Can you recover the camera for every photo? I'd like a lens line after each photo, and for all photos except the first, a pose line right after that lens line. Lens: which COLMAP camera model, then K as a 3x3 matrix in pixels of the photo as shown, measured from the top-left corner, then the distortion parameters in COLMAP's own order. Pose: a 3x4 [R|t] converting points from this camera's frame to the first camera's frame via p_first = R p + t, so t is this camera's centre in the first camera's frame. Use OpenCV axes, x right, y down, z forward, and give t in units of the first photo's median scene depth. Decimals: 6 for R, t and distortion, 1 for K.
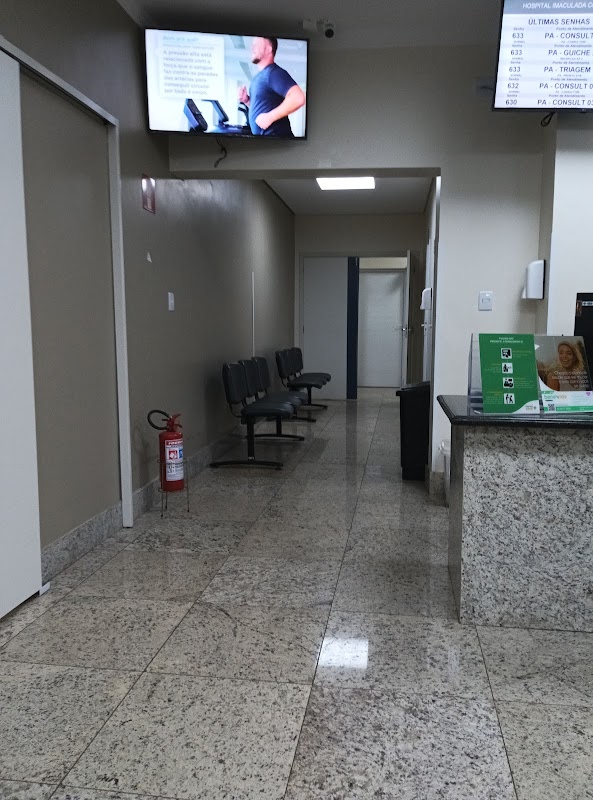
lens RADIAL K [[671.8, 0, 296.5], [0, 671.8, 400.0], [0, 0, 1]] dist [0.078992, -0.141130]
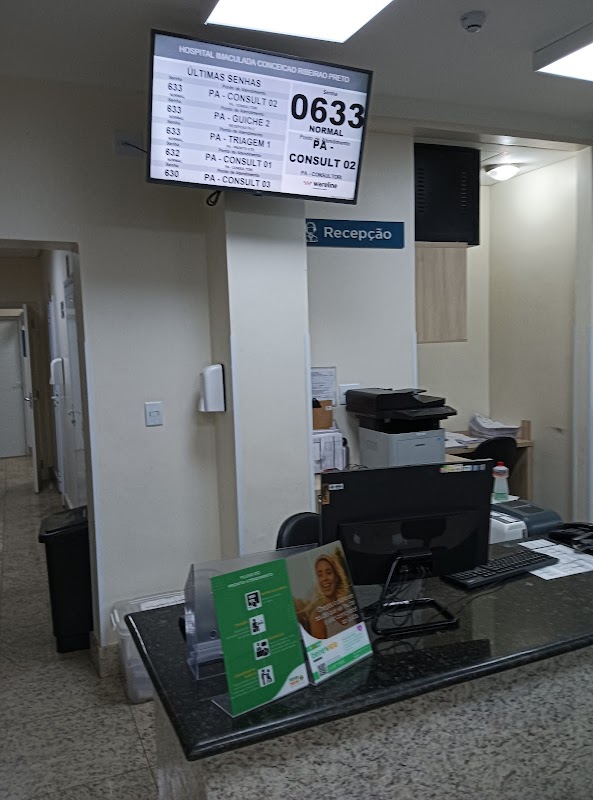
lens RADIAL K [[671.8, 0, 296.5], [0, 671.8, 400.0], [0, 0, 1]] dist [0.078992, -0.141130]
pose [[0.851786, -0.076676, 0.518249, 0.022950], [0.093677, 0.995580, -0.006669, -0.173439], [-0.515447, 0.054228, 0.855204, 0.302737]]
